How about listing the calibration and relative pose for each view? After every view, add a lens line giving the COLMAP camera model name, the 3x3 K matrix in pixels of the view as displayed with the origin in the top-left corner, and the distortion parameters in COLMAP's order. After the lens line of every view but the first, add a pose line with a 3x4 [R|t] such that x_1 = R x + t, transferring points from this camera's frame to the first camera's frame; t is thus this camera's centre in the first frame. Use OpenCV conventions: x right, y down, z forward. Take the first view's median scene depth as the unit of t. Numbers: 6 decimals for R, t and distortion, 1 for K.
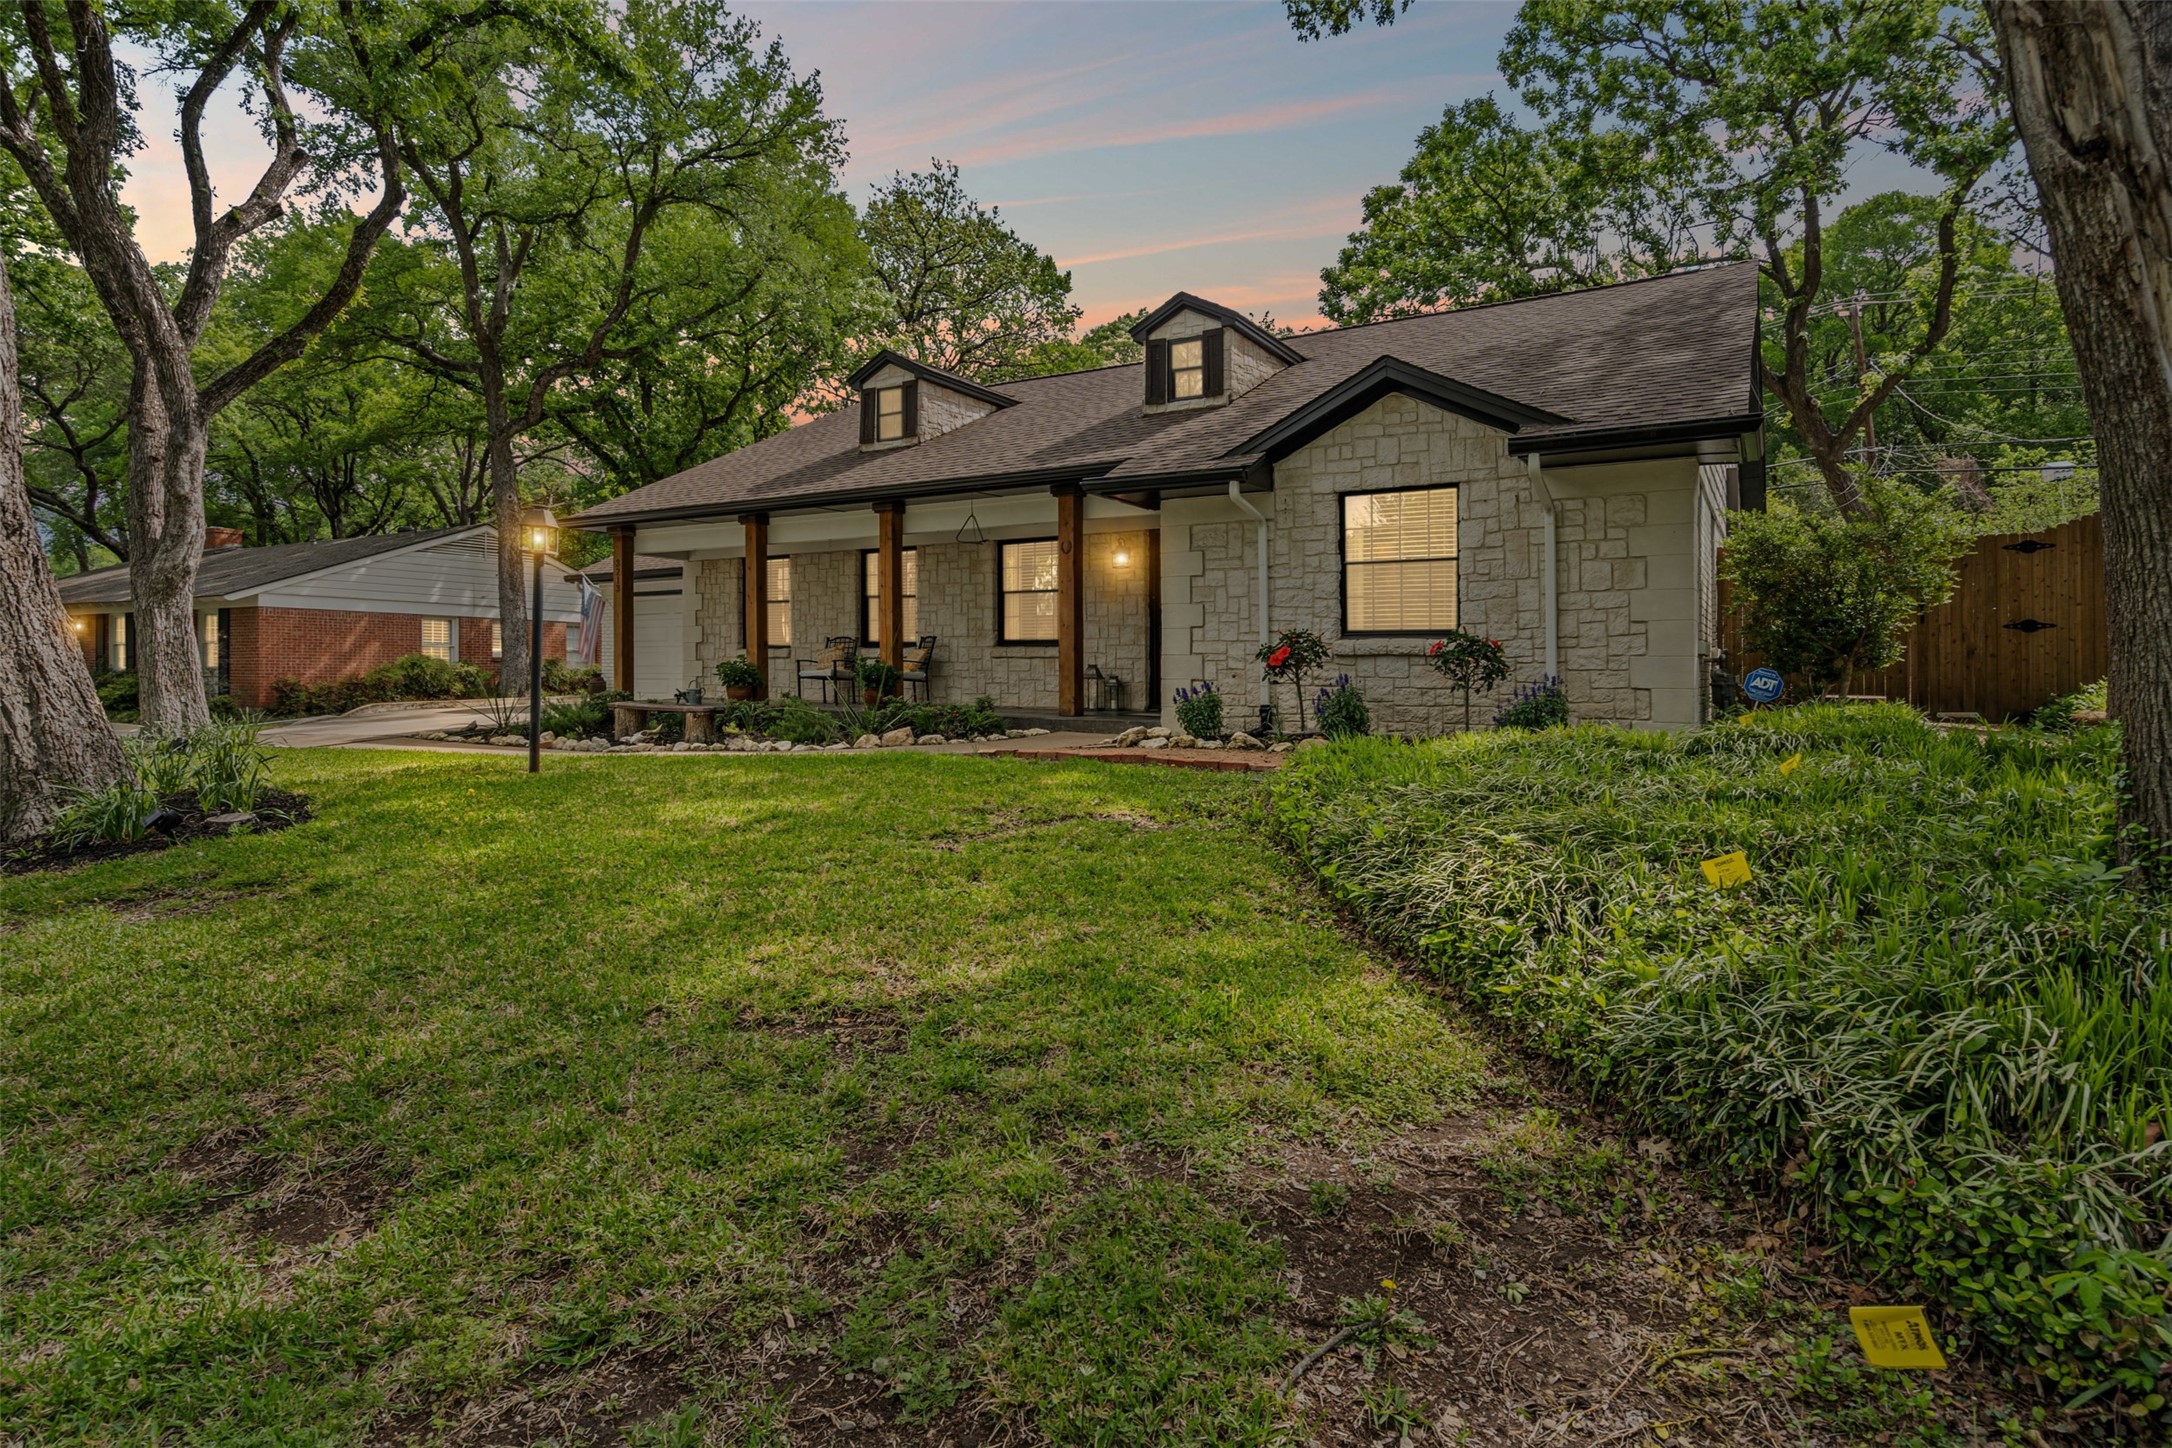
lens RADIAL K [[1164.9, 0, 1087.9], [0, 1164.9, 688.7], [0, 0, 1]] dist [0.005001, 0.000889]
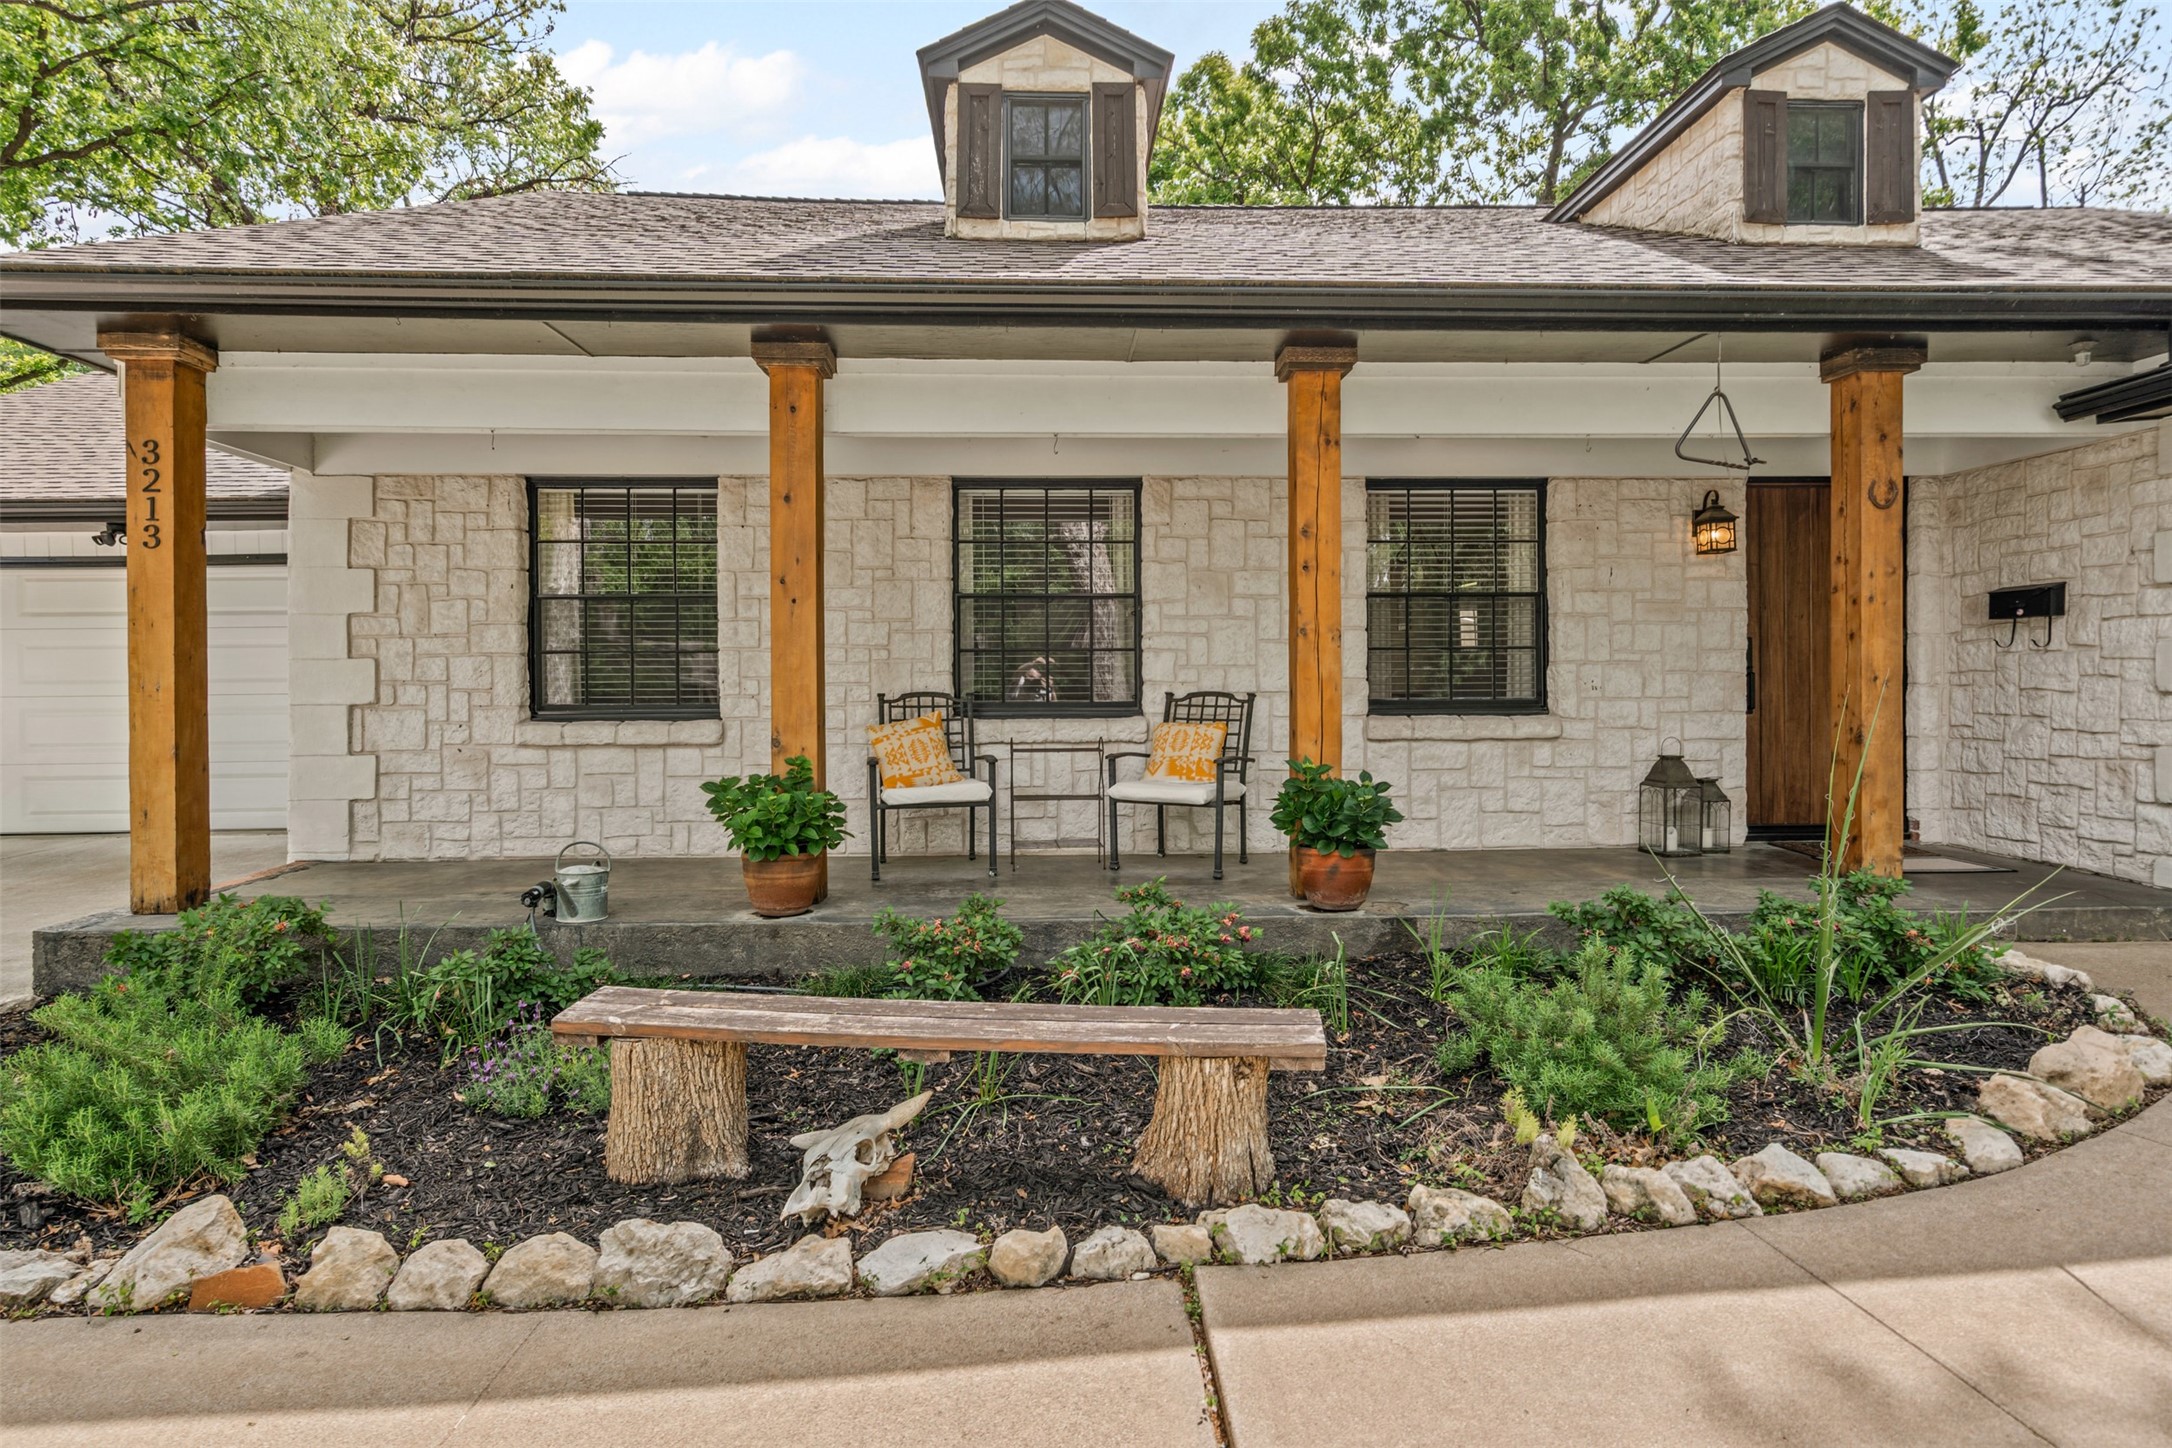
lens RADIAL K [[1164.9, 0, 1087.9], [0, 1164.9, 688.7], [0, 0, 1]] dist [0.005001, 0.000889]
pose [[0.820664, -0.015005, 0.571214, -0.461943], [0.020048, 0.999796, -0.002540, -0.051138], [-0.571059, 0.013536, 0.820797, 0.761329]]
